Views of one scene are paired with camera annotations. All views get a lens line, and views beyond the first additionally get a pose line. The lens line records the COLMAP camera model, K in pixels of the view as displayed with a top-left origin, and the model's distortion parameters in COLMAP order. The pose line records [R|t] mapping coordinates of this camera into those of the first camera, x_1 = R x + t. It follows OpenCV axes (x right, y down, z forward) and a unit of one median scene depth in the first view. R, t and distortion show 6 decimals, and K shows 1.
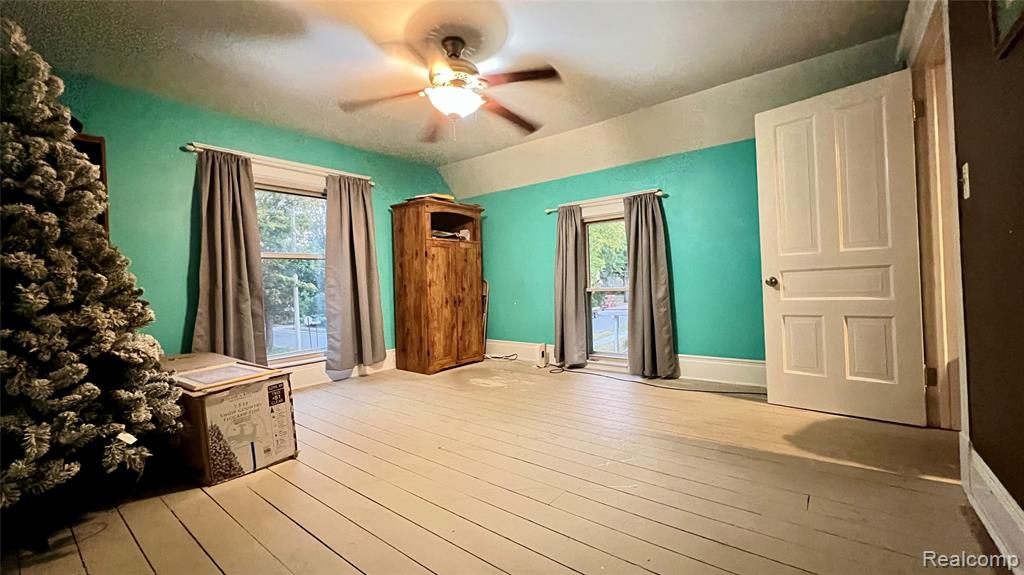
lens RADIAL K [[414.0, 0, 512.0], [0, 414.0, 287.5], [0, 0, 1]] dist [0.000086, 0.000050]
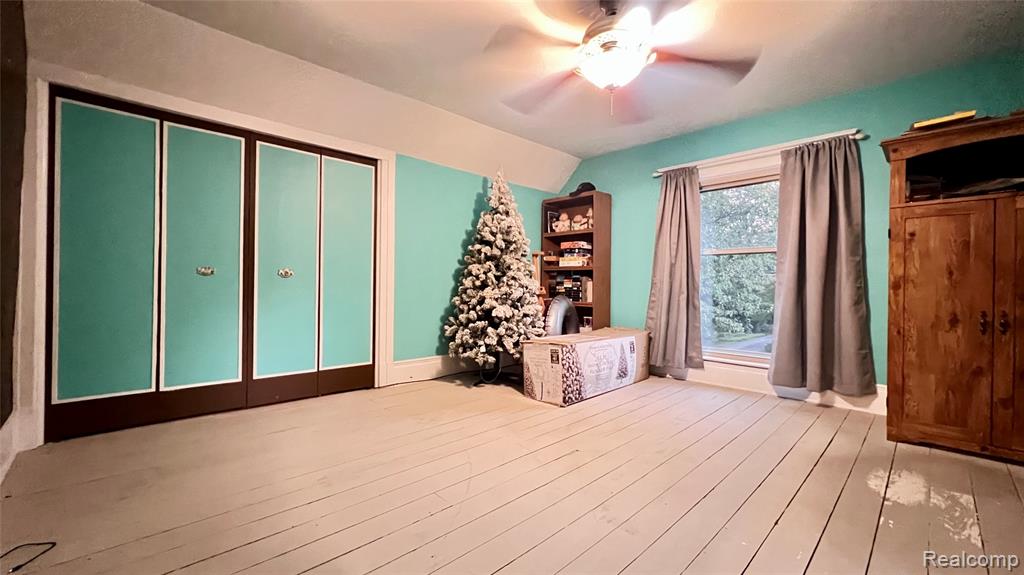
lens RADIAL K [[408.7, 0, 512.0], [0, 408.7, 287.5], [0, 0, 1]] dist [-0.000872, -0.000117]
pose [[-0.124279, 0.033598, -0.991678, 0.430260], [-0.022958, 0.999062, 0.036725, -0.012740], [0.991982, 0.027331, -0.123391, 0.535025]]
